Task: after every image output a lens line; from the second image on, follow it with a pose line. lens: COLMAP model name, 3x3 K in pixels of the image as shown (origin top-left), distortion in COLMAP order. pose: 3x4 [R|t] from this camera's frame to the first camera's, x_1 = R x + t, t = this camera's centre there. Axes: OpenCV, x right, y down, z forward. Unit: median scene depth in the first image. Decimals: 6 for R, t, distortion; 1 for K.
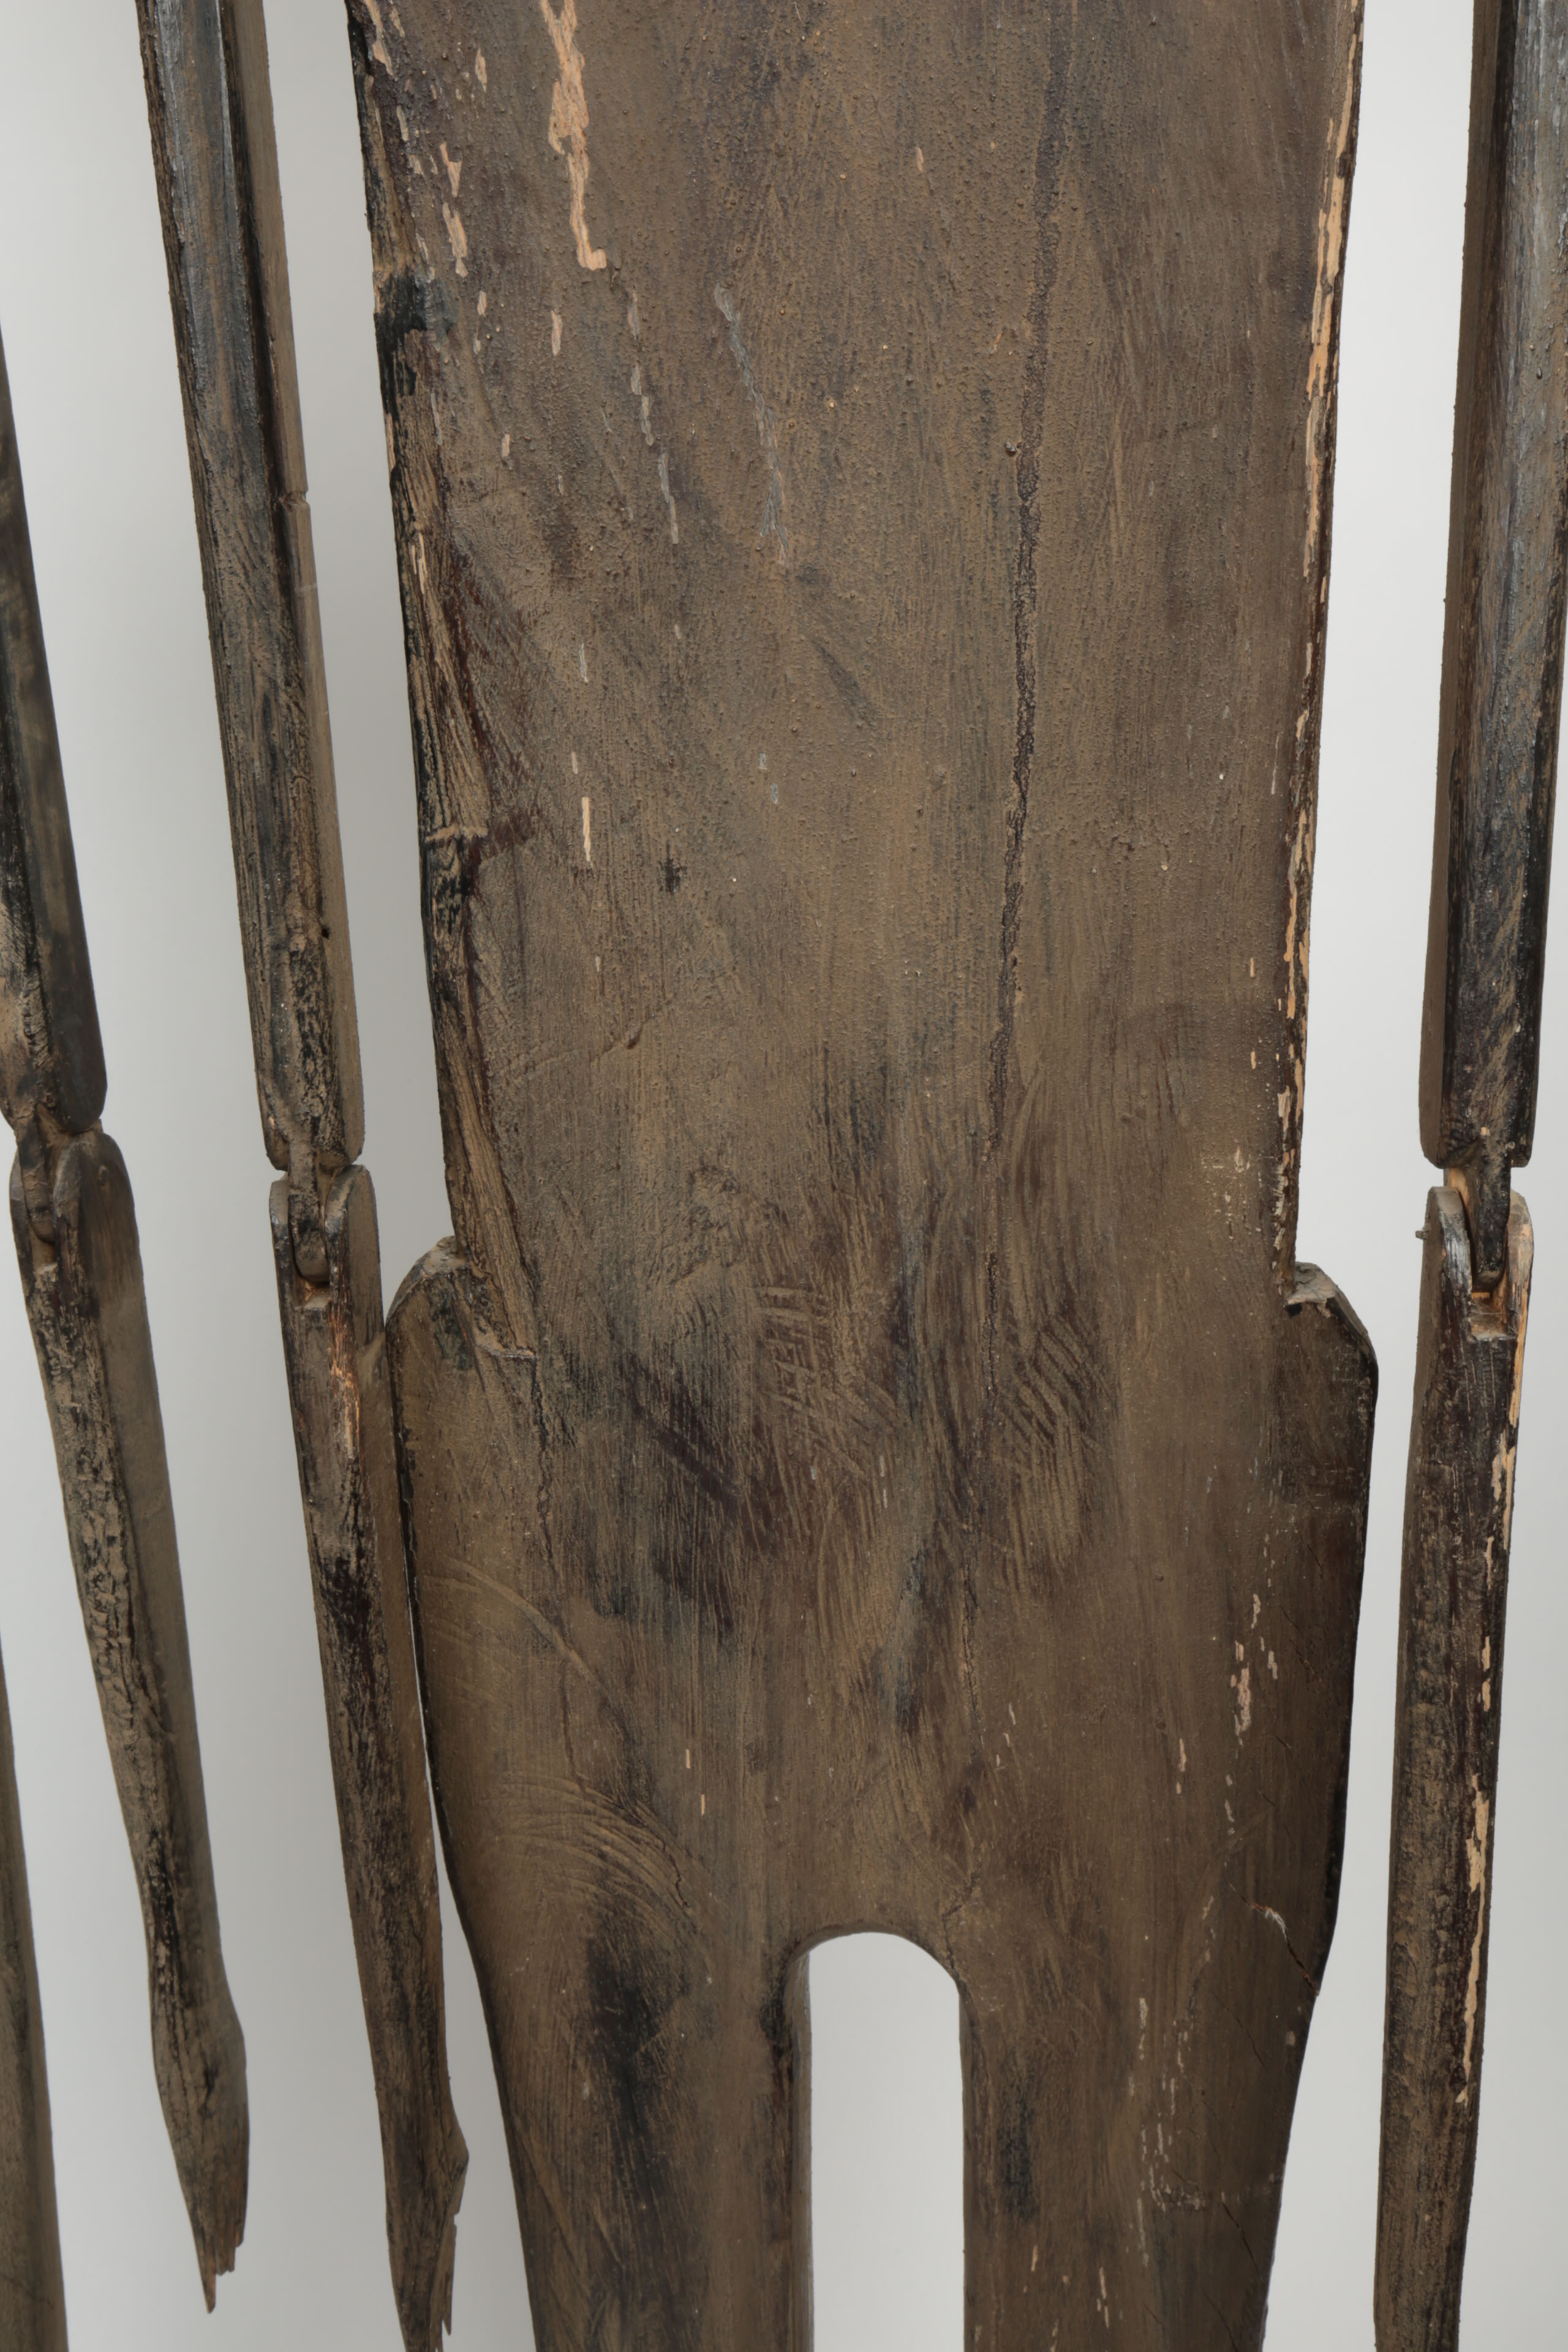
lens RADIAL K [[2194.0, 0, 787.8], [0, 2194.0, 1167.5], [0, 0, 1]] dist [0.028602, 0.012587]
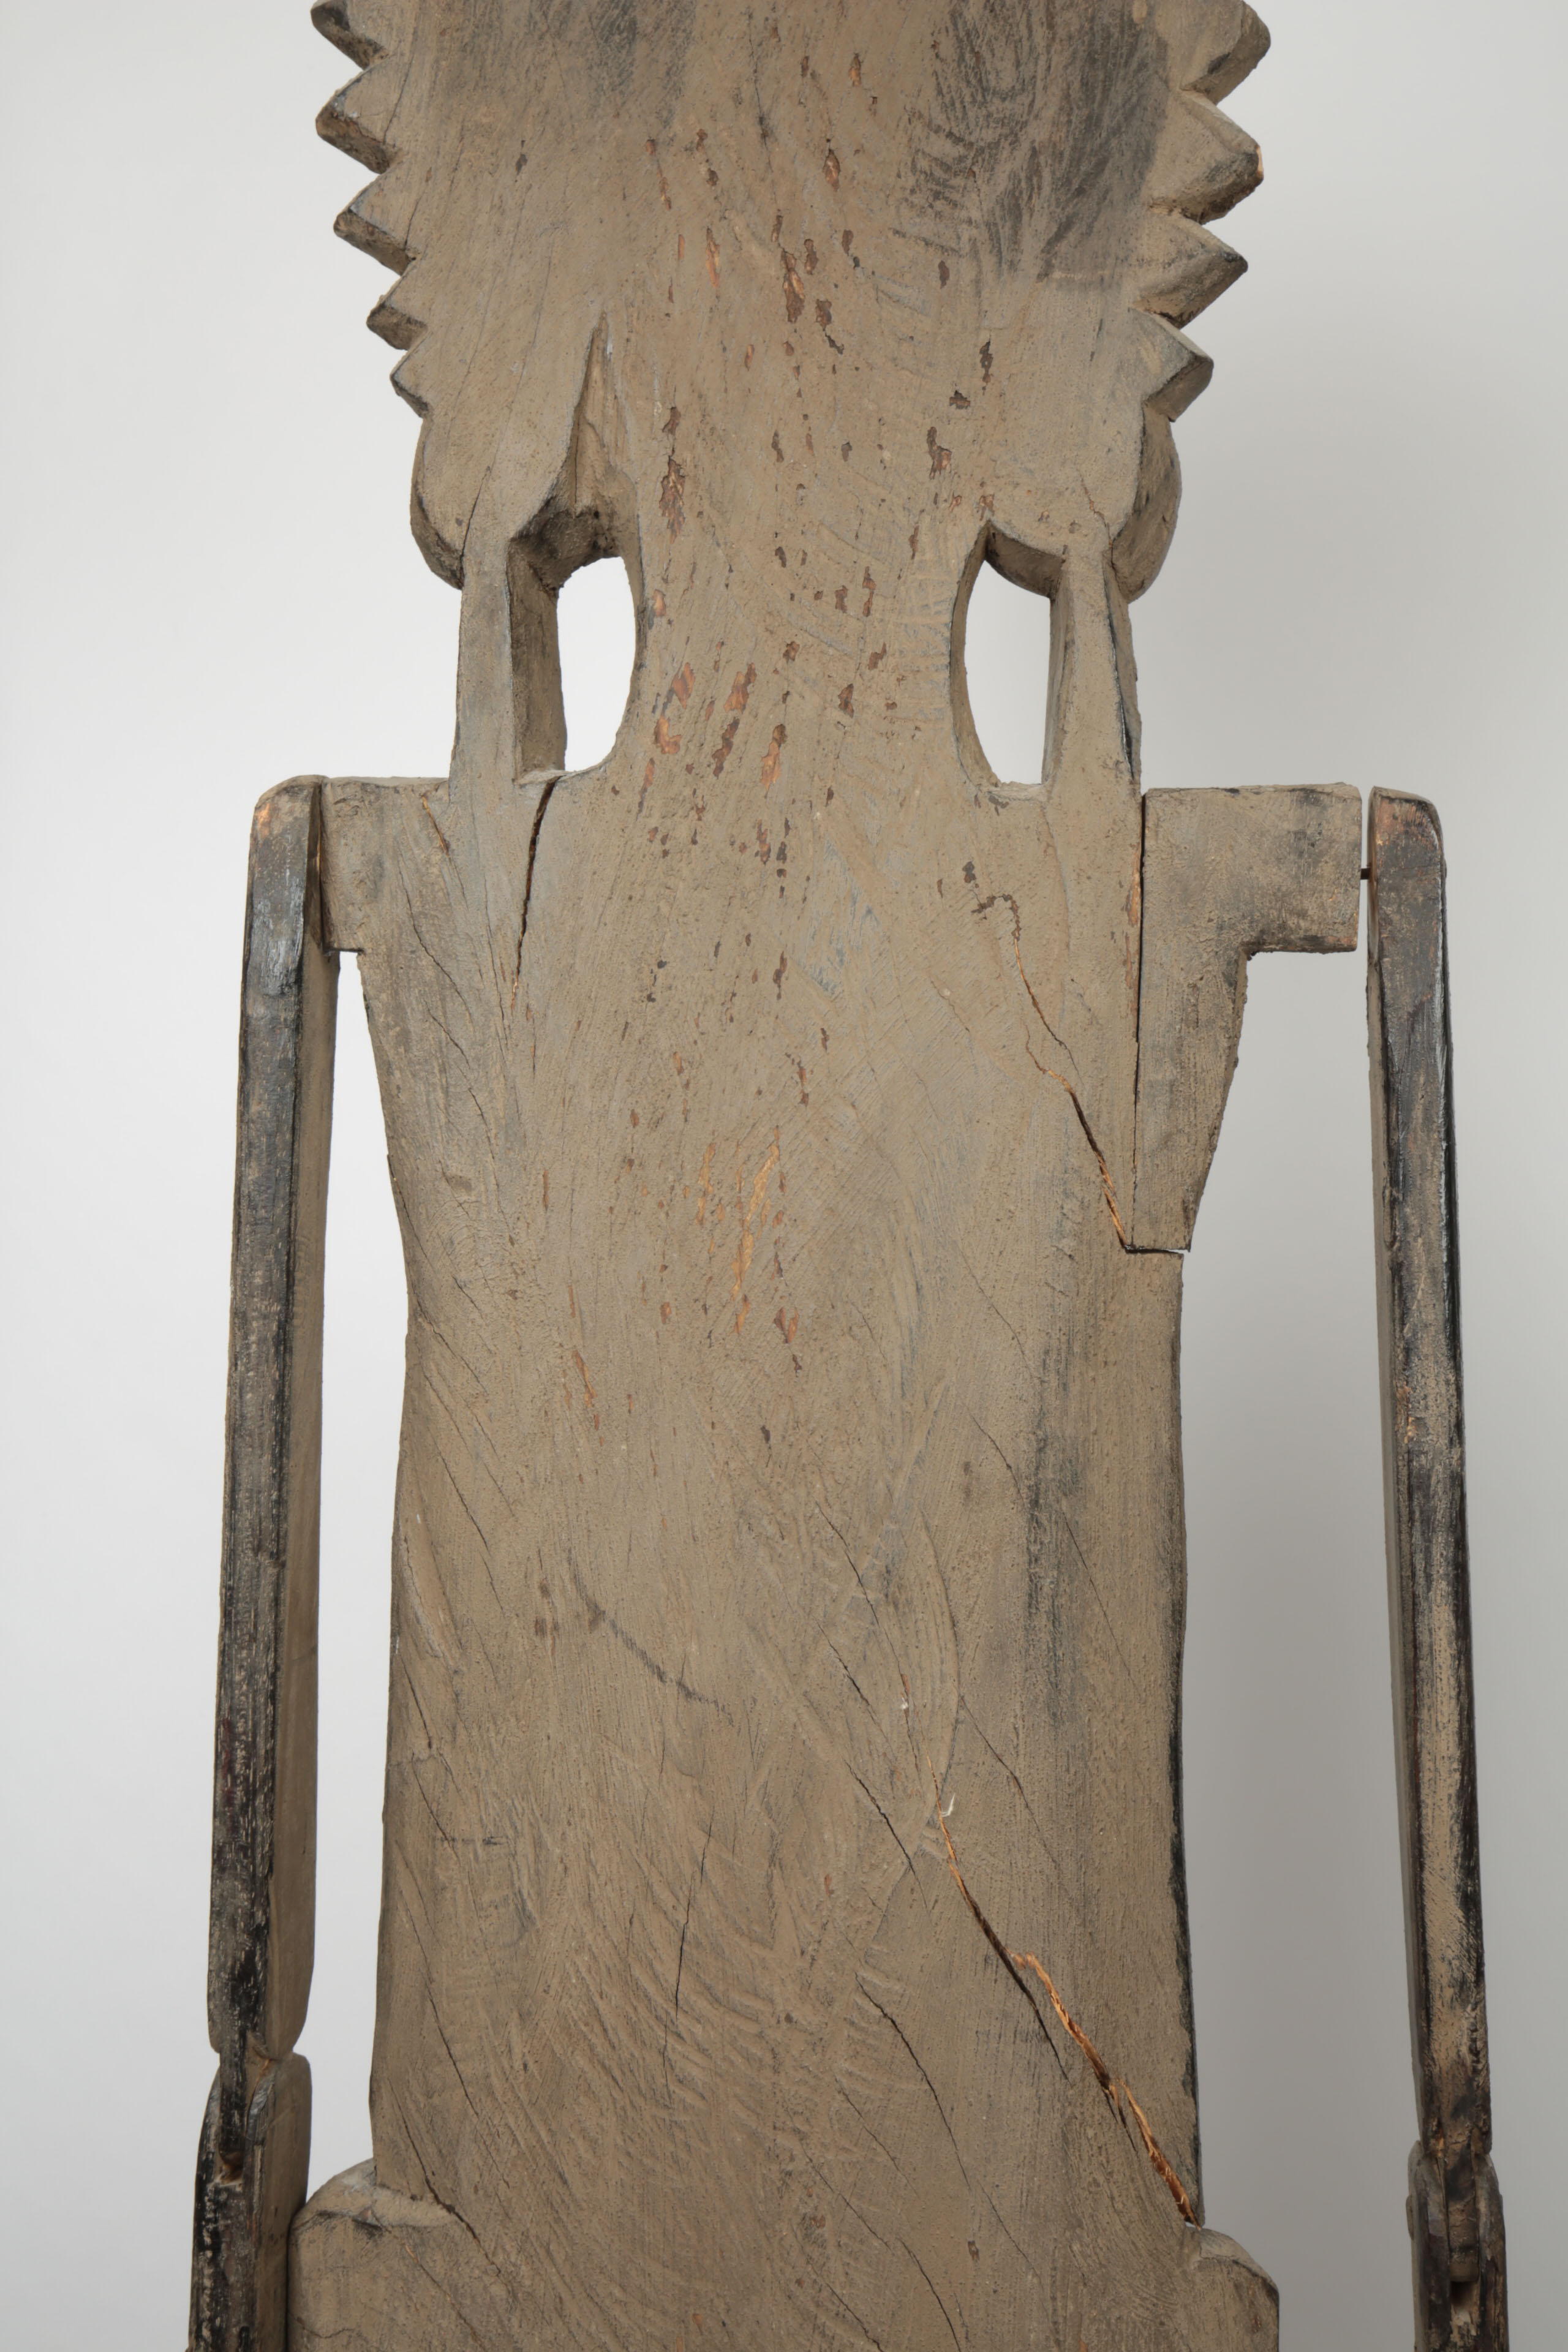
lens RADIAL K [[2194.0, 0, 787.8], [0, 2194.0, 1167.5], [0, 0, 1]] dist [0.028602, 0.012587]
pose [[0.998182, 0.016027, -0.058096, -0.676023], [-0.032361, 0.955763, -0.292351, -0.155734], [0.050841, 0.293700, 0.954545, -0.035172]]
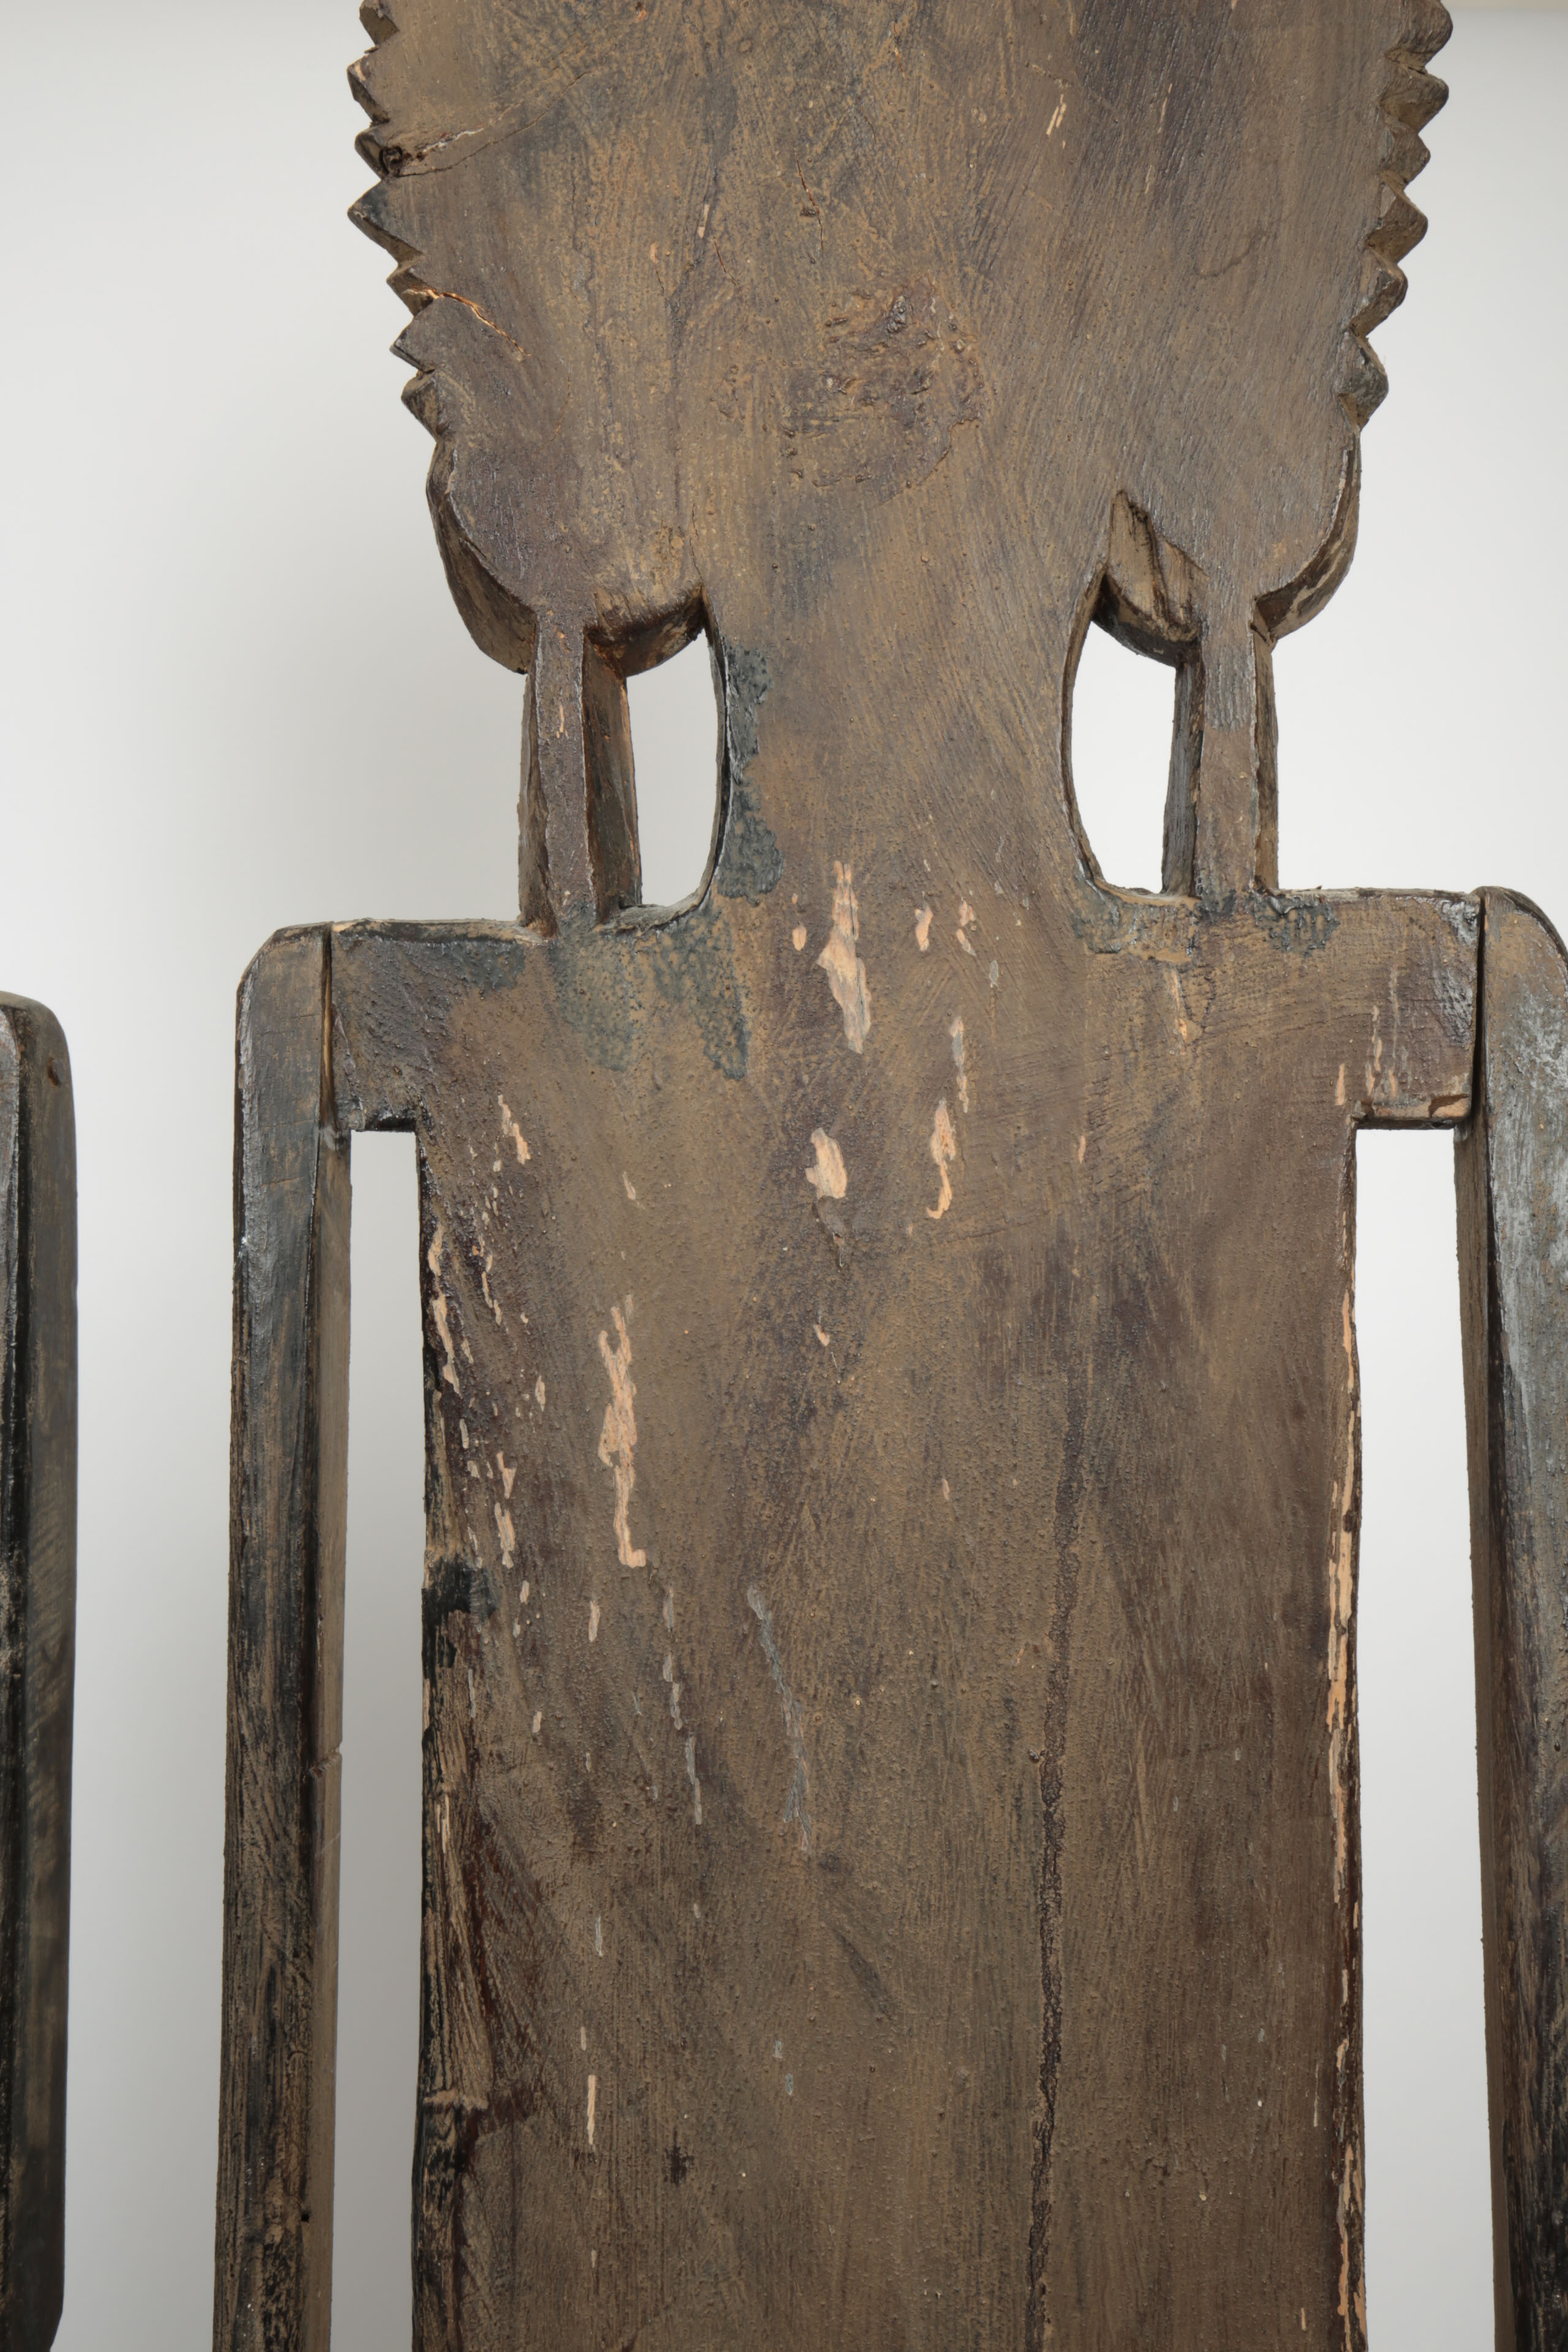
lens RADIAL K [[2194.0, 0, 787.8], [0, 2194.0, 1167.5], [0, 0, 1]] dist [0.028602, 0.012587]
pose [[0.998817, 0.030512, -0.037863, 0.017506], [-0.041790, 0.936729, -0.347553, -0.211052], [0.024862, 0.348724, 0.936896, -0.036405]]
